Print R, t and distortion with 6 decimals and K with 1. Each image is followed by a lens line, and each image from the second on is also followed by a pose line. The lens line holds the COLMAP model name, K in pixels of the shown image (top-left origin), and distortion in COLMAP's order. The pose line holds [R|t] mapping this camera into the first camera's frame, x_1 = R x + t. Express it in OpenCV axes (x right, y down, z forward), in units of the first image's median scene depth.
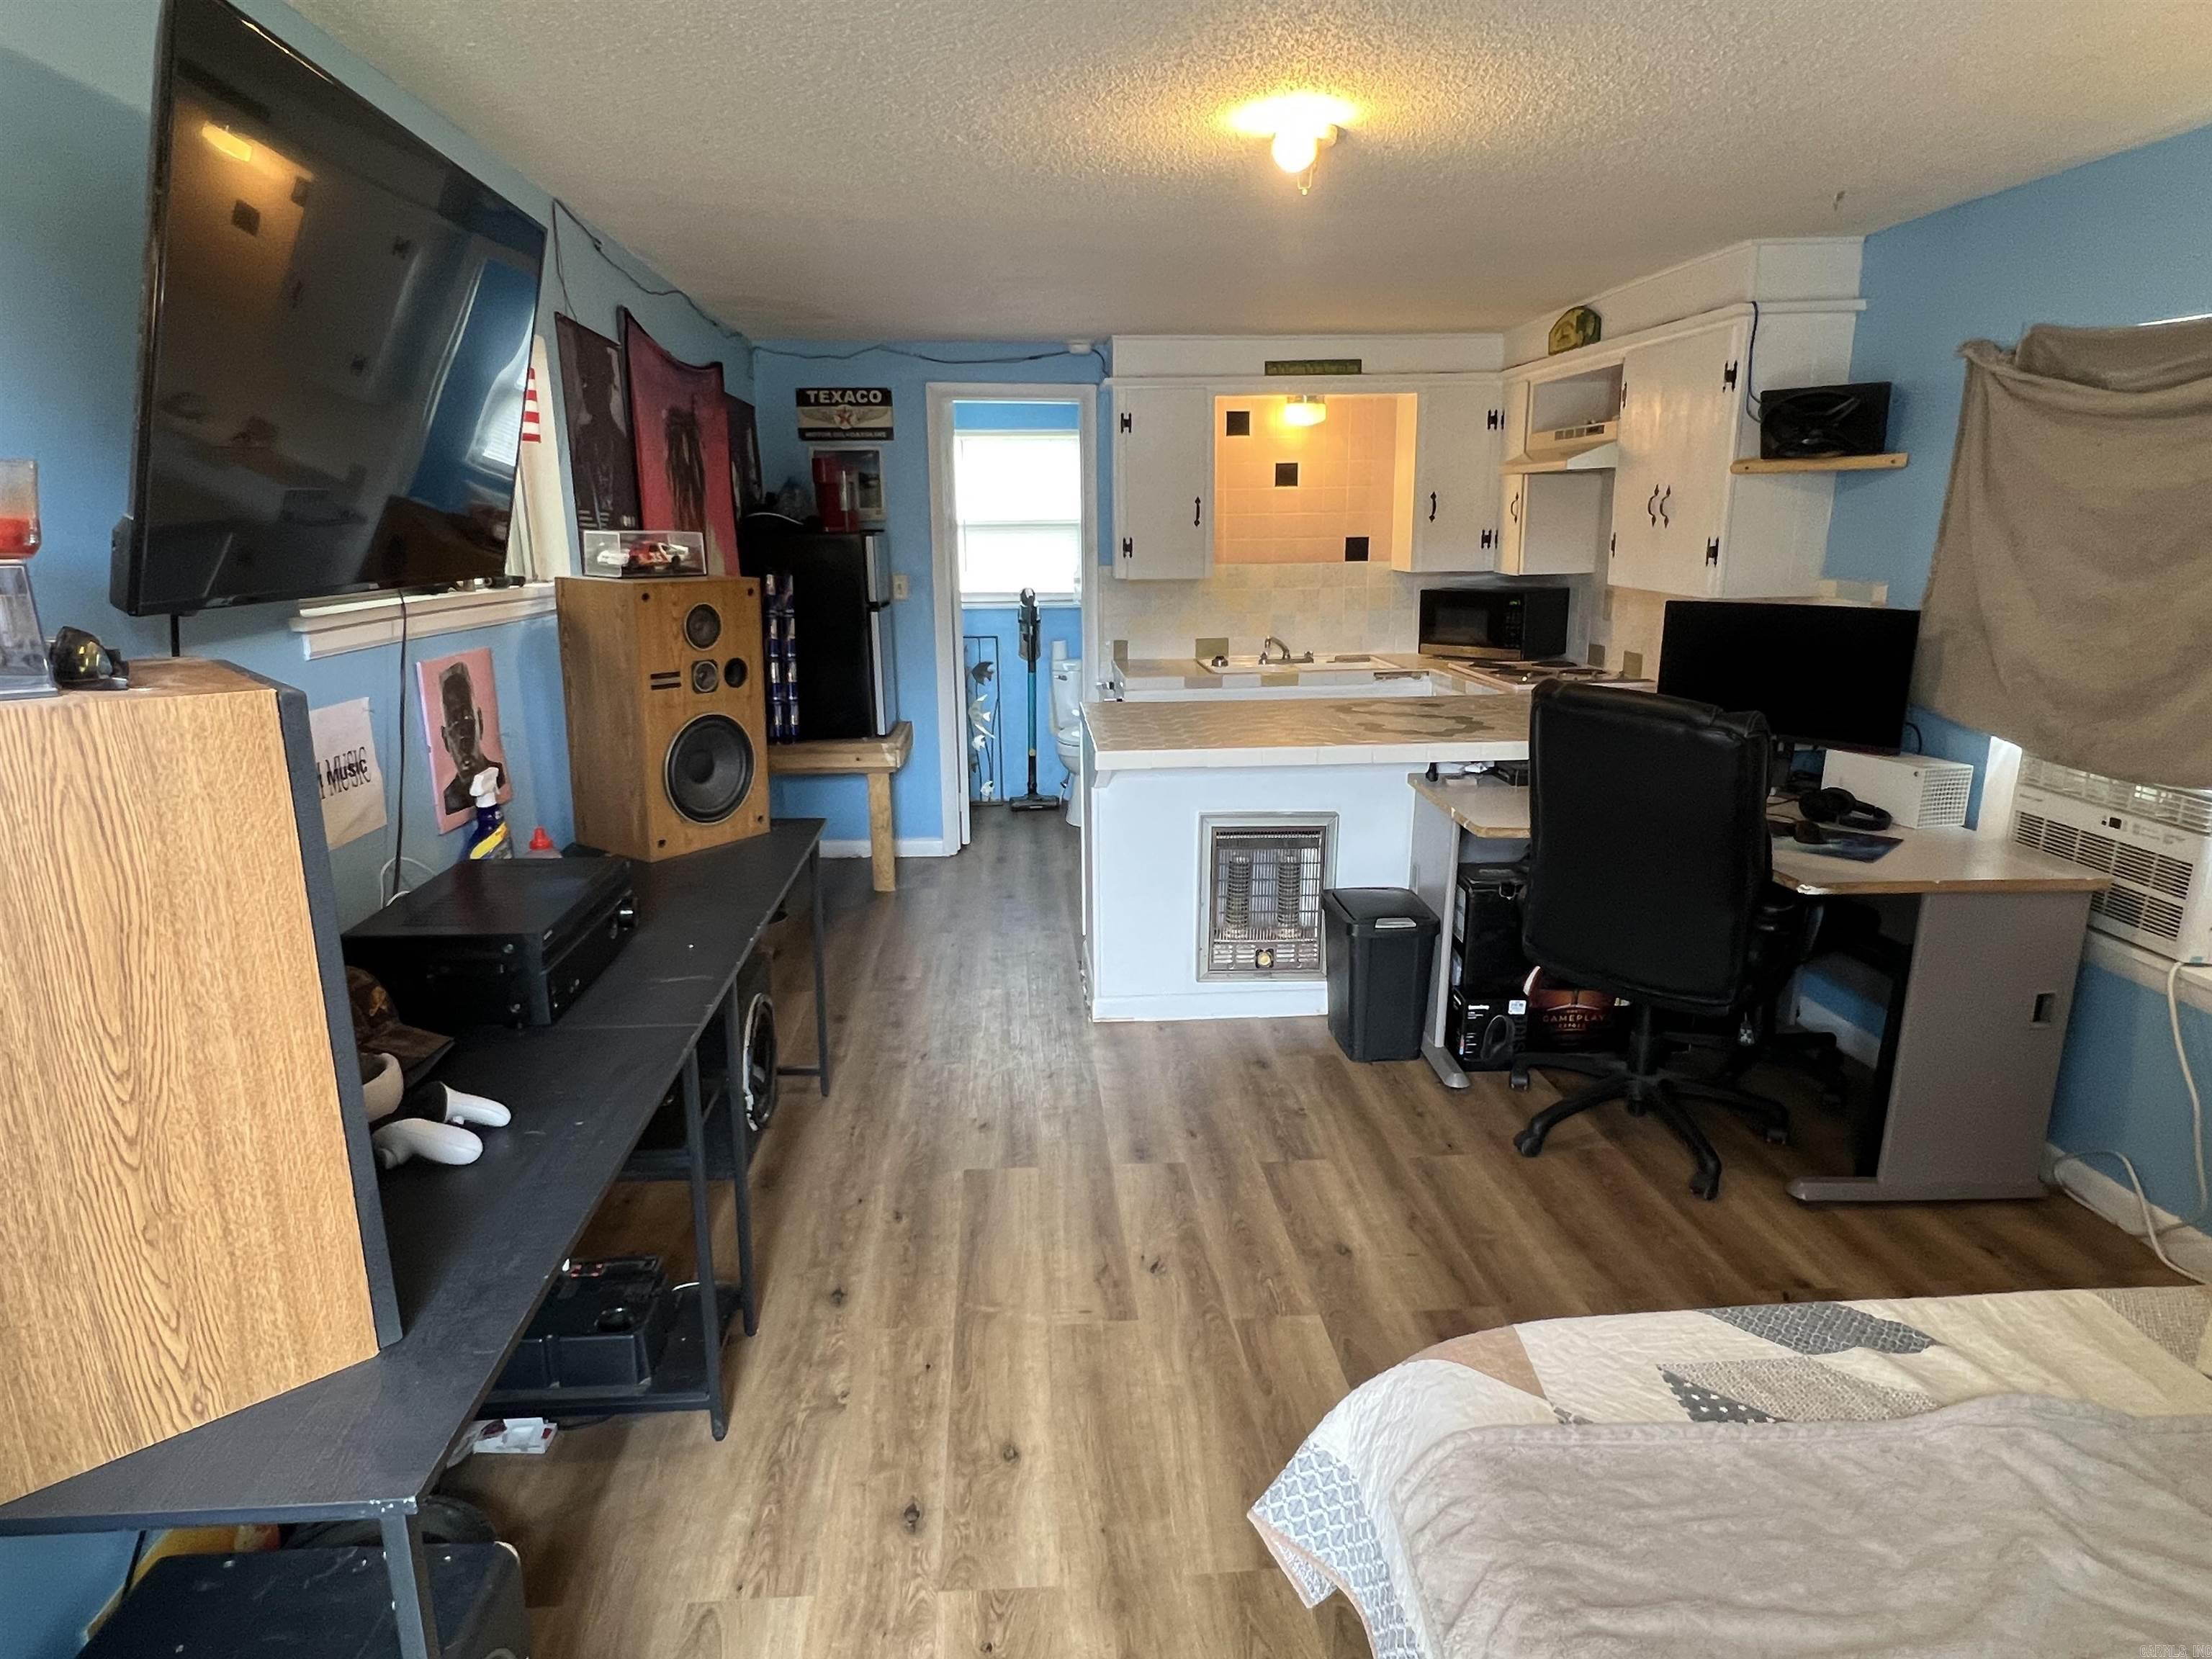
lens RADIAL K [[1251.4, 0, 1092.1], [0, 1251.4, 831.4], [0, 0, 1]] dist [-0.004447, 0.000467]
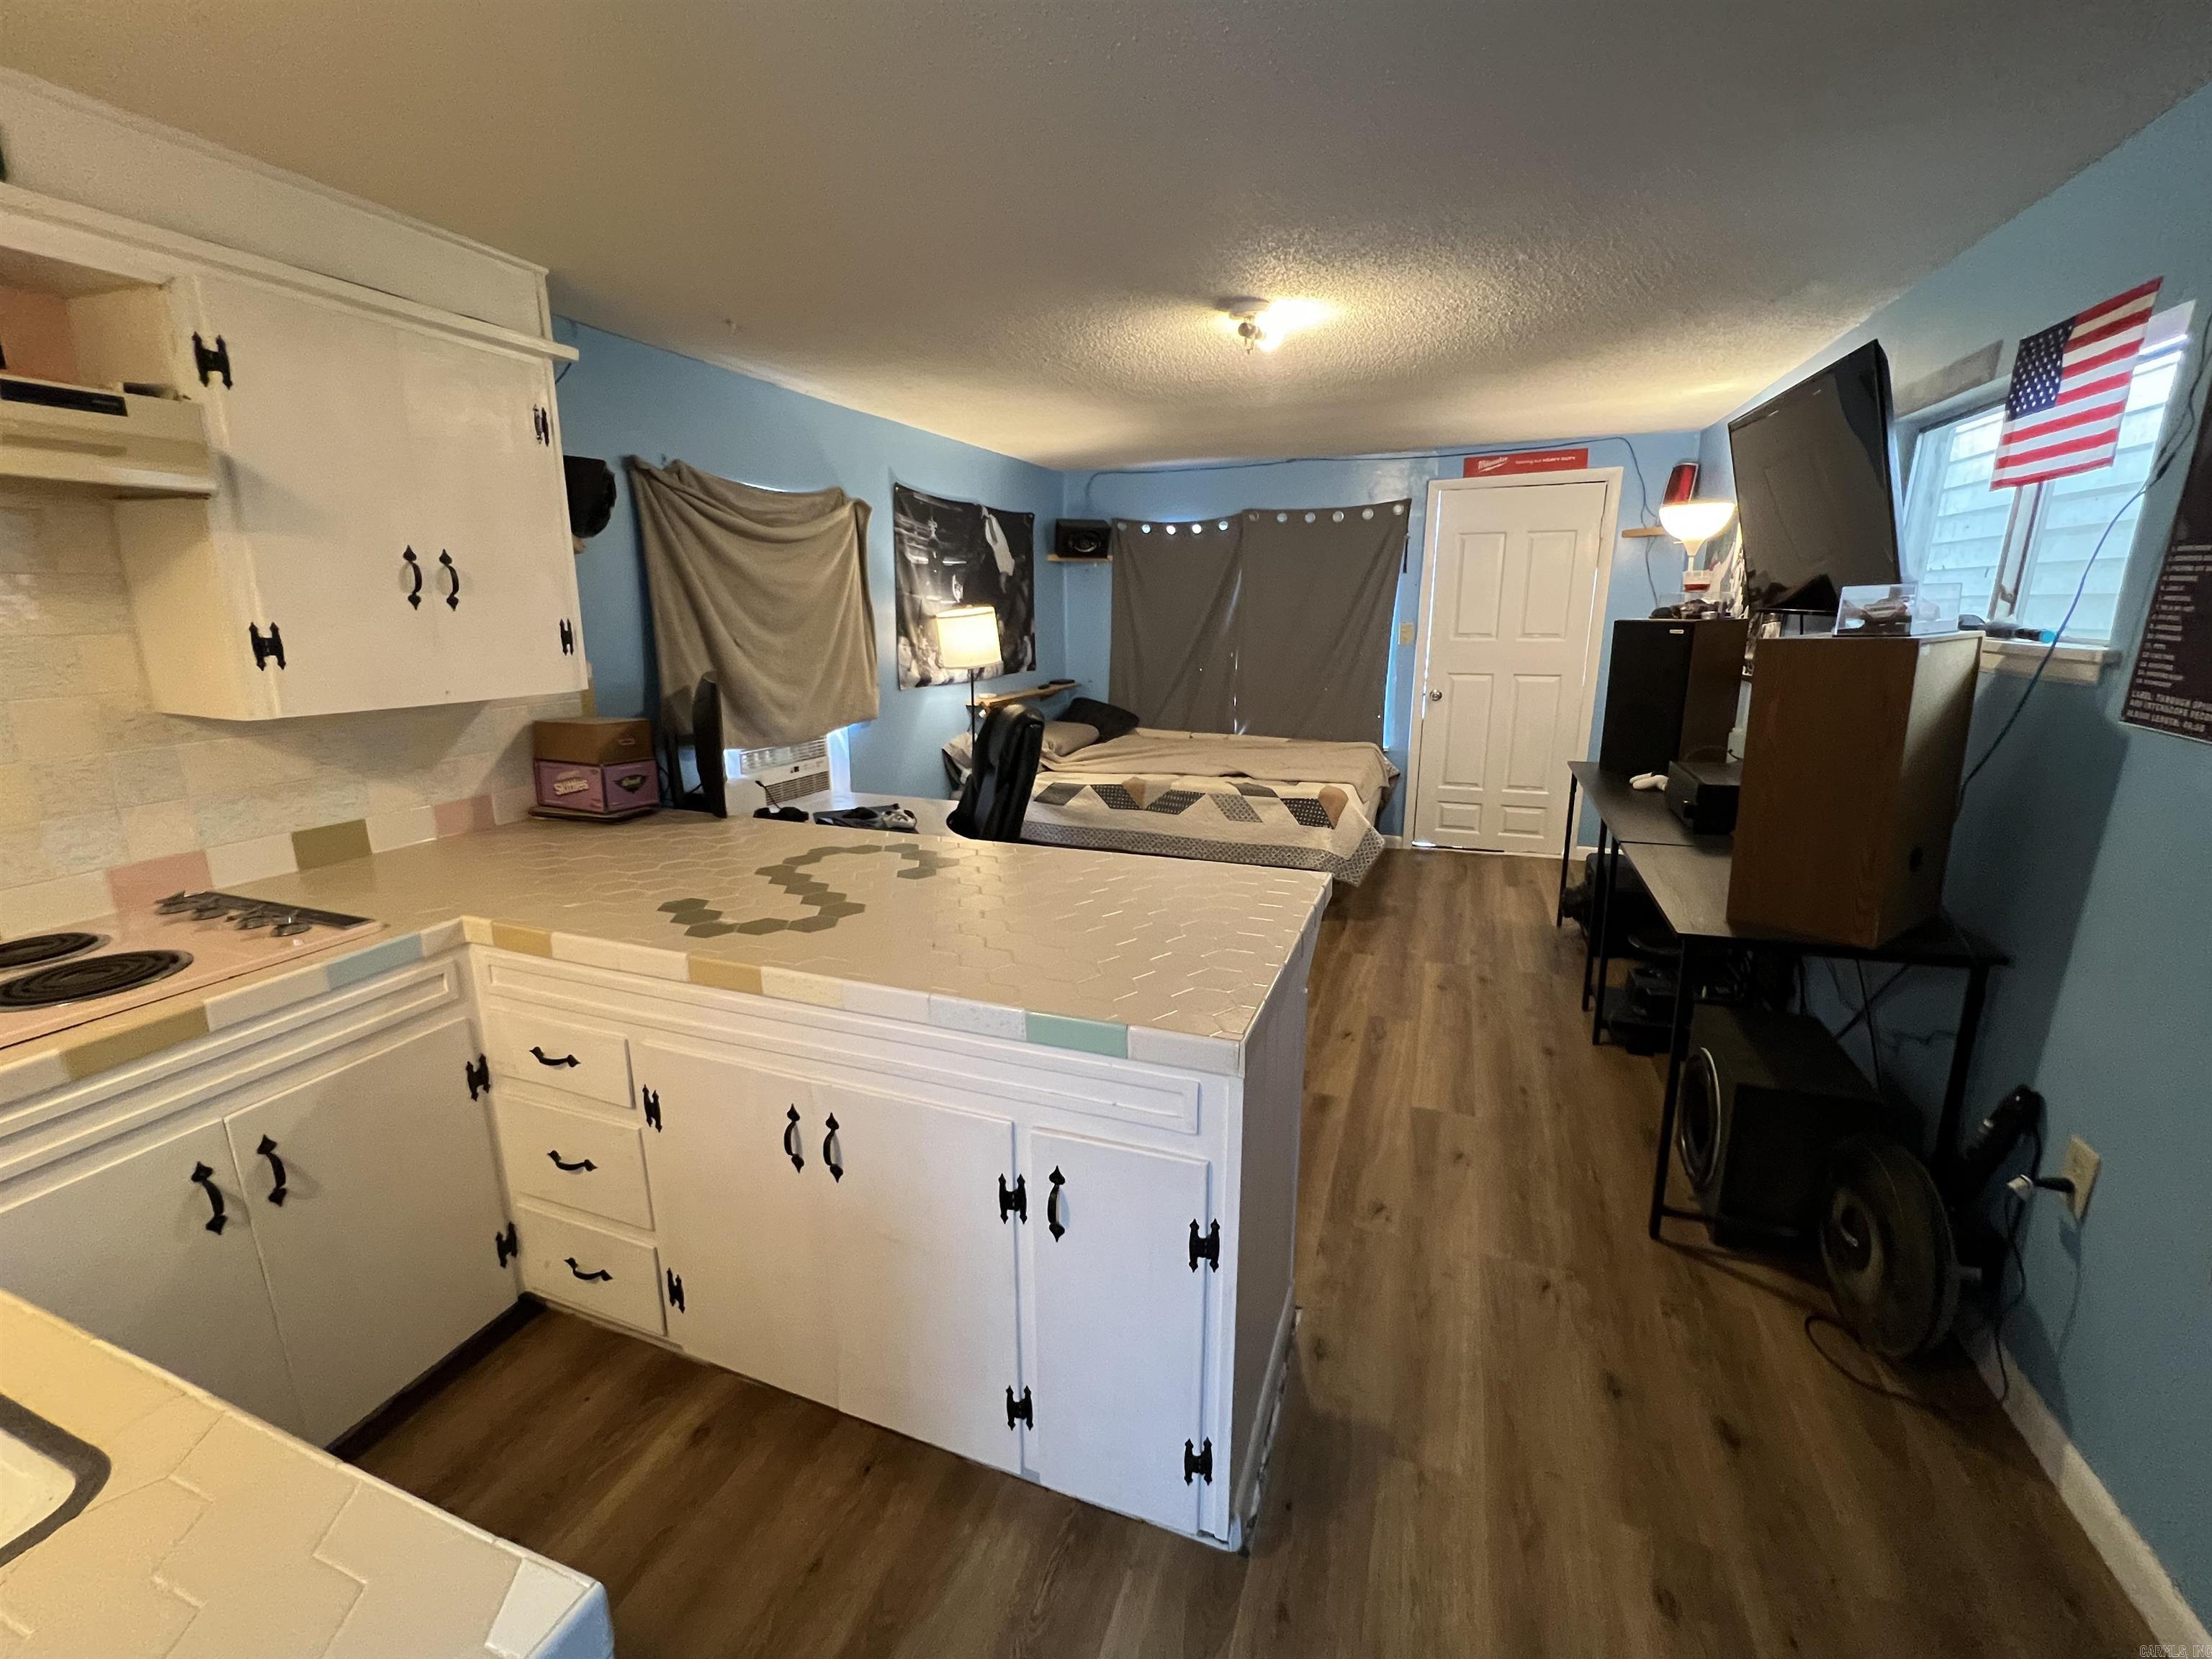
lens RADIAL K [[895.4, 0, 1130.6], [0, 895.4, 817.3], [0, 0, 1]] dist [-0.002512, 0.000232]
pose [[-0.916331, -0.072698, 0.393768, -0.099192], [0.117287, 0.891522, 0.437530, -0.345076], [-0.382860, 0.447106, -0.808402, 1.442592]]
